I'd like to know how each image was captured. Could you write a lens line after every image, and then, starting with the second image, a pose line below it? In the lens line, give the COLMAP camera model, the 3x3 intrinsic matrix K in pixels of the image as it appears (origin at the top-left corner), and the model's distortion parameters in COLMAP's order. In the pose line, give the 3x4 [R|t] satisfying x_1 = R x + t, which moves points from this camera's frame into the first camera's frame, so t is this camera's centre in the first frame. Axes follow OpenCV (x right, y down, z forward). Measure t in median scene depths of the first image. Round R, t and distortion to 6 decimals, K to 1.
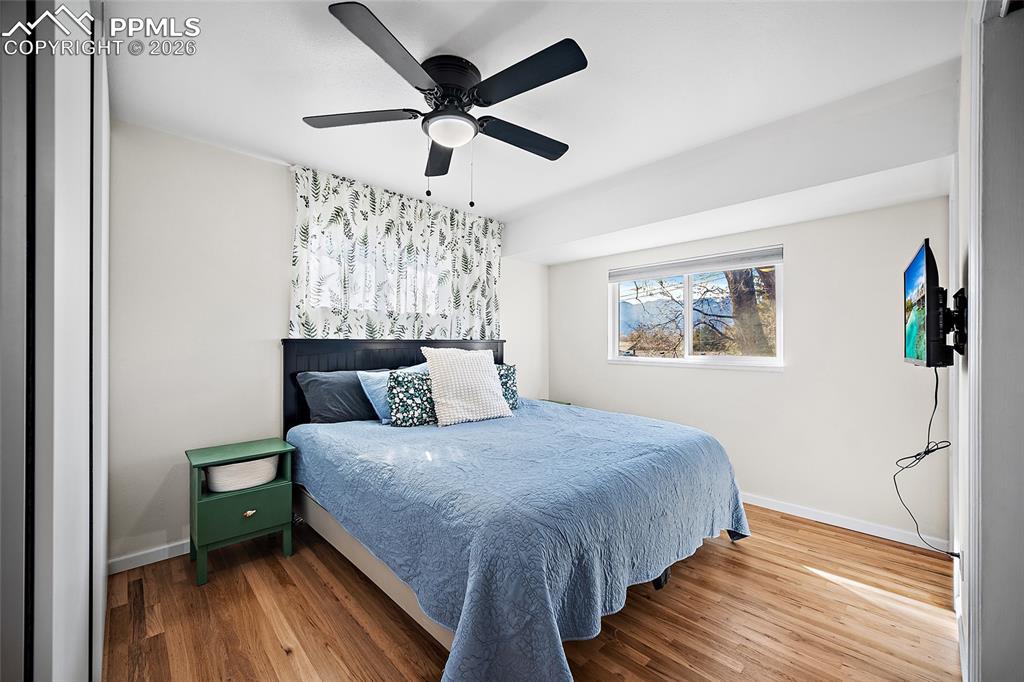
lens RADIAL K [[402.8, 0, 505.9], [0, 402.8, 343.0], [0, 0, 1]] dist [-0.002451, -0.001095]
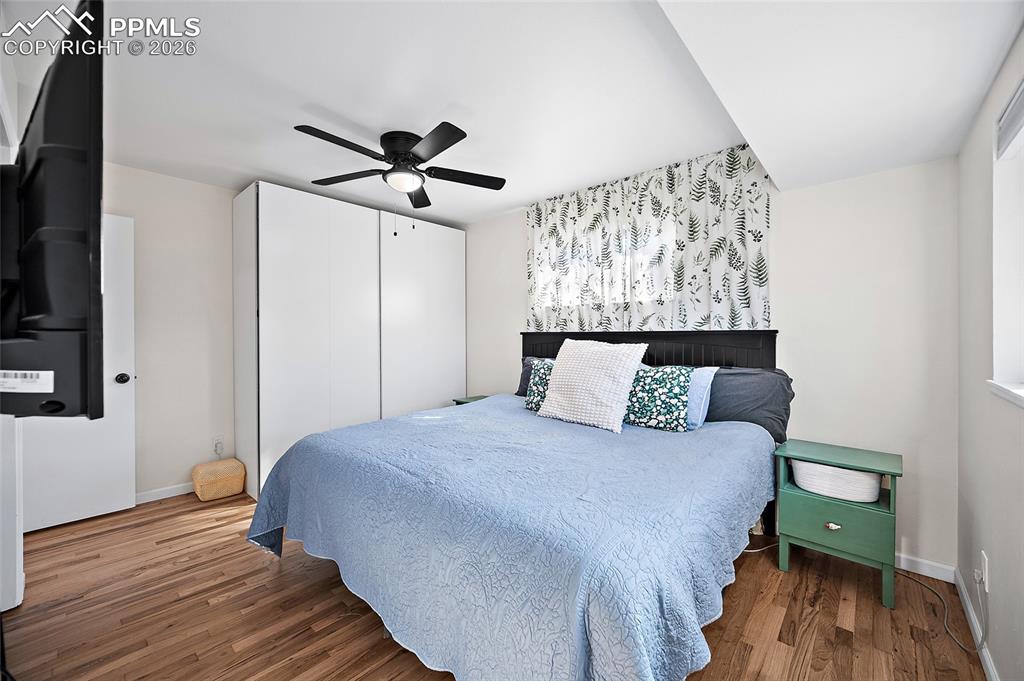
lens RADIAL K [[402.8, 0, 504.7], [0, 402.8, 338.2], [0, 0, 1]] dist [-0.002451, -0.001095]
pose [[0.073802, 0.001609, -0.997272, 0.678791], [-0.001537, 0.999998, 0.001500, 0.005908], [0.997272, 0.001422, 0.073804, 0.663627]]
